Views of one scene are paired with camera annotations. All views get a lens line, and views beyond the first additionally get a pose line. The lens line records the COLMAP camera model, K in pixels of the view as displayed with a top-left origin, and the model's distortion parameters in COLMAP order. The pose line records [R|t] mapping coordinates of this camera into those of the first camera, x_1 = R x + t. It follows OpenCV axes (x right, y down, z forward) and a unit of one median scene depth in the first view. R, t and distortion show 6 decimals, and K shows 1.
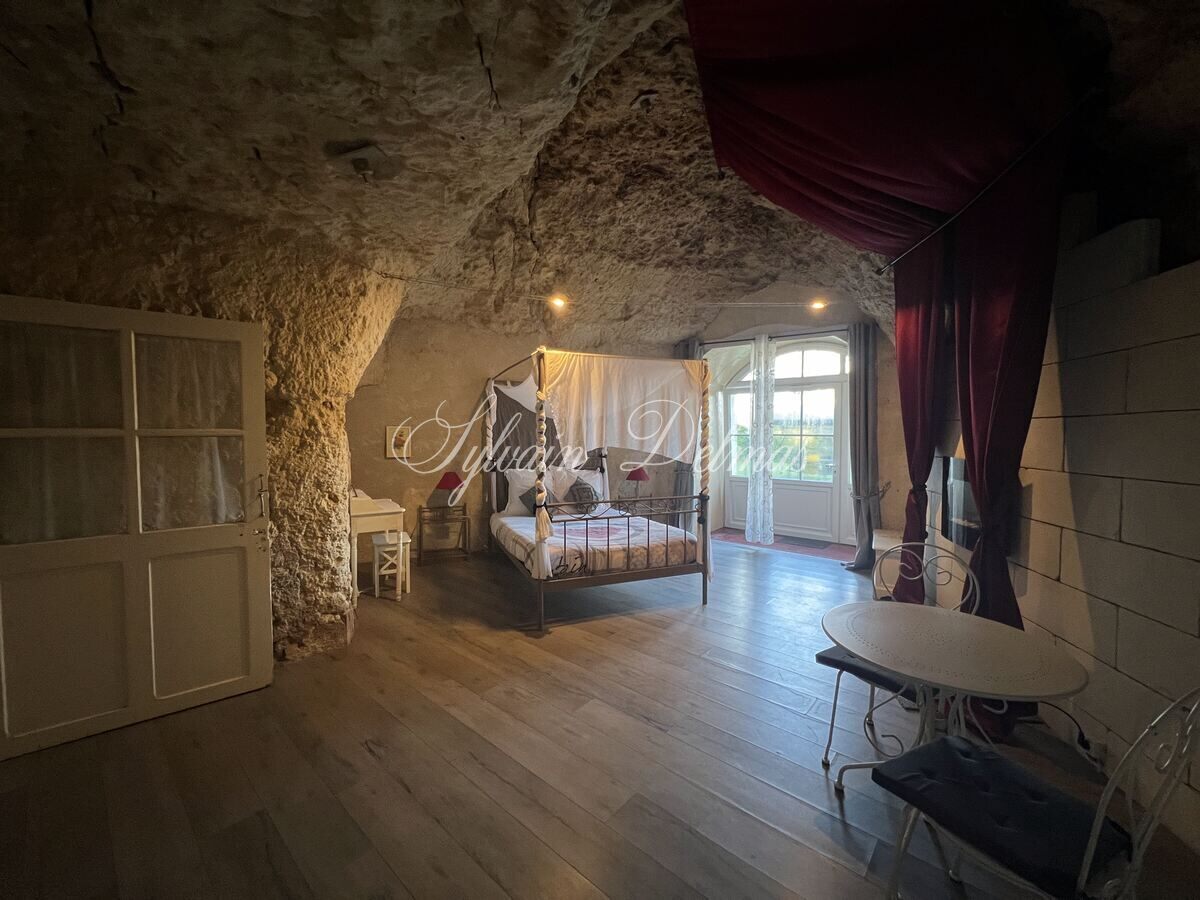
lens RADIAL K [[478.8, 0, 596.1], [0, 478.8, 447.0], [0, 0, 1]] dist [-0.000723, 0.000493]
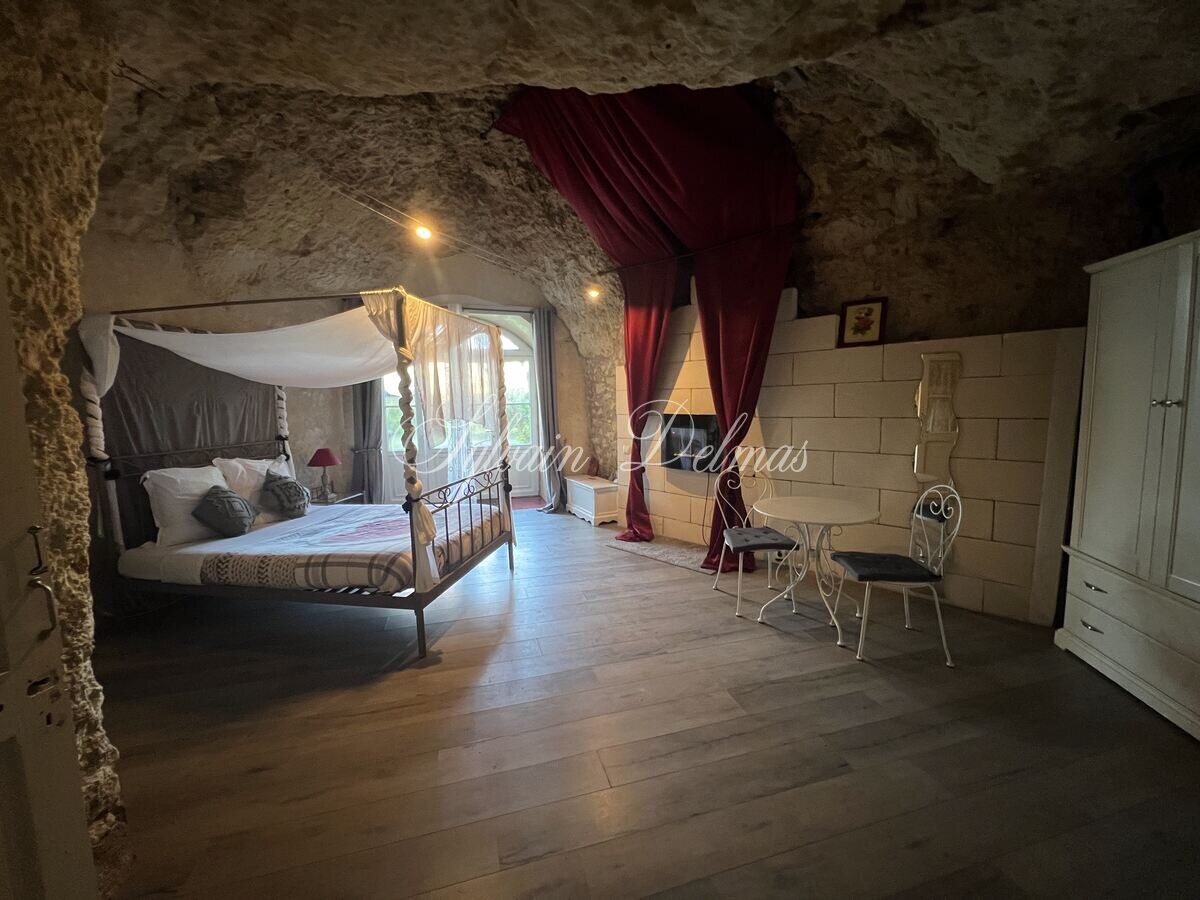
lens RADIAL K [[478.8, 0, 596.9], [0, 478.8, 447.9], [0, 0, 1]] dist [-0.000723, 0.000493]
pose [[0.537419, -0.097226, 0.837692, -0.418069], [0.047088, 0.995242, 0.085303, -0.007535], [-0.842000, -0.006398, 0.539440, 0.241116]]
